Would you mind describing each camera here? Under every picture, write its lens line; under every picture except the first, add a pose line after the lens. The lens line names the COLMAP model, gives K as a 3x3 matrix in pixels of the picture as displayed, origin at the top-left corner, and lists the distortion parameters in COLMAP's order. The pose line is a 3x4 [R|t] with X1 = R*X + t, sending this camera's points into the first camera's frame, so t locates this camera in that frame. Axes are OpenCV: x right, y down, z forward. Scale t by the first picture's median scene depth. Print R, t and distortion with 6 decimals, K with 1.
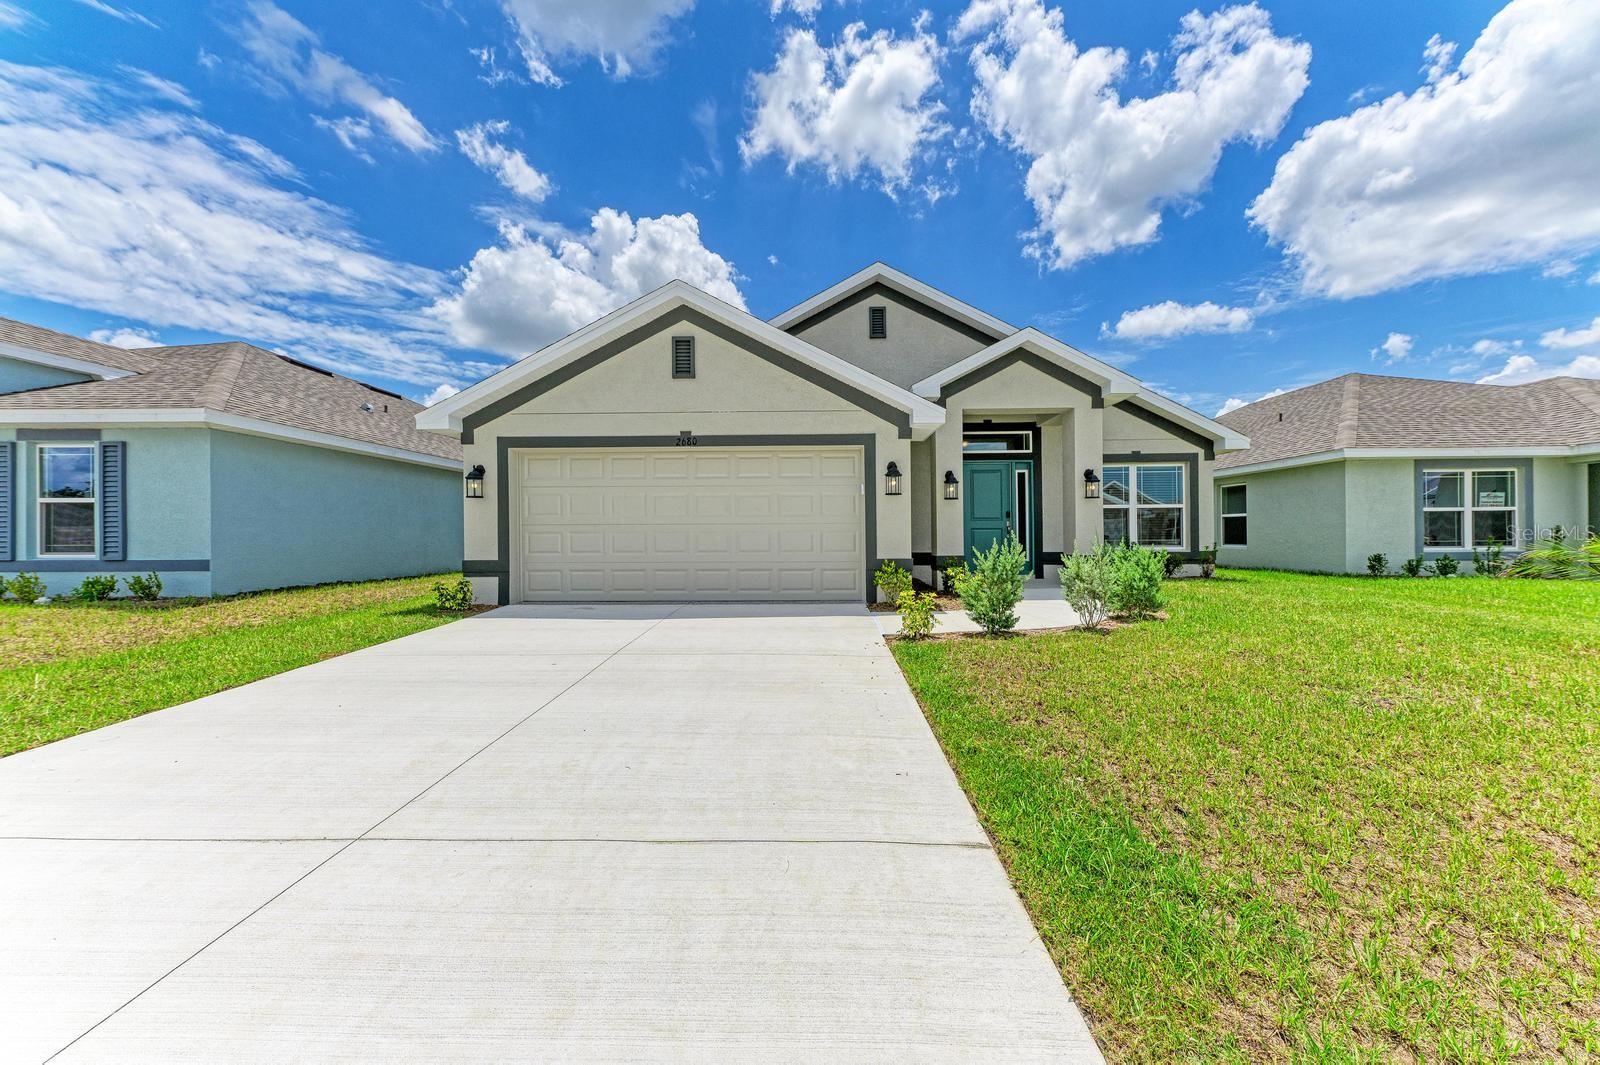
lens RADIAL K [[526.2, 0, 803.0], [0, 526.2, 534.9], [0, 0, 1]] dist [0.010636, -0.000133]
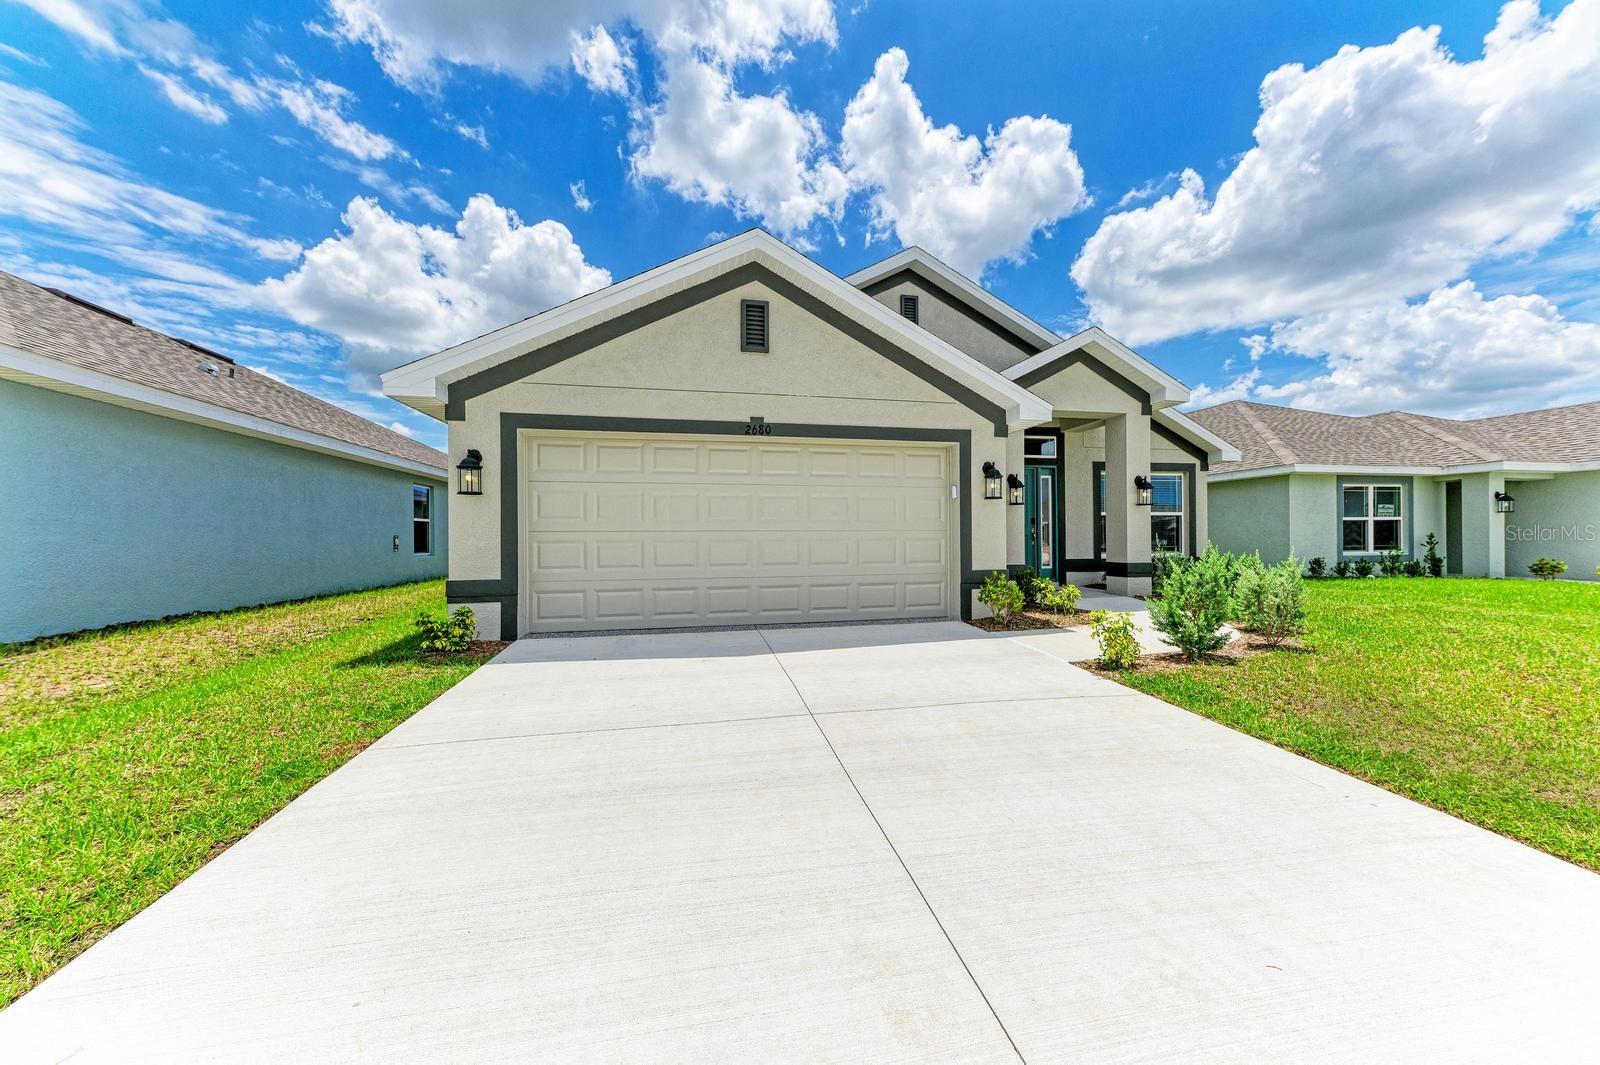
lens RADIAL K [[539.4, 0, 799.2], [0, 539.4, 536.8], [0, 0, 1]] dist [0.008012, 0.000053]
pose [[0.974865, -0.000222, 0.222794, -0.334330], [0.000750, 0.999997, -0.002287, -0.009723], [-0.222793, 0.002396, 0.974863, 0.167799]]
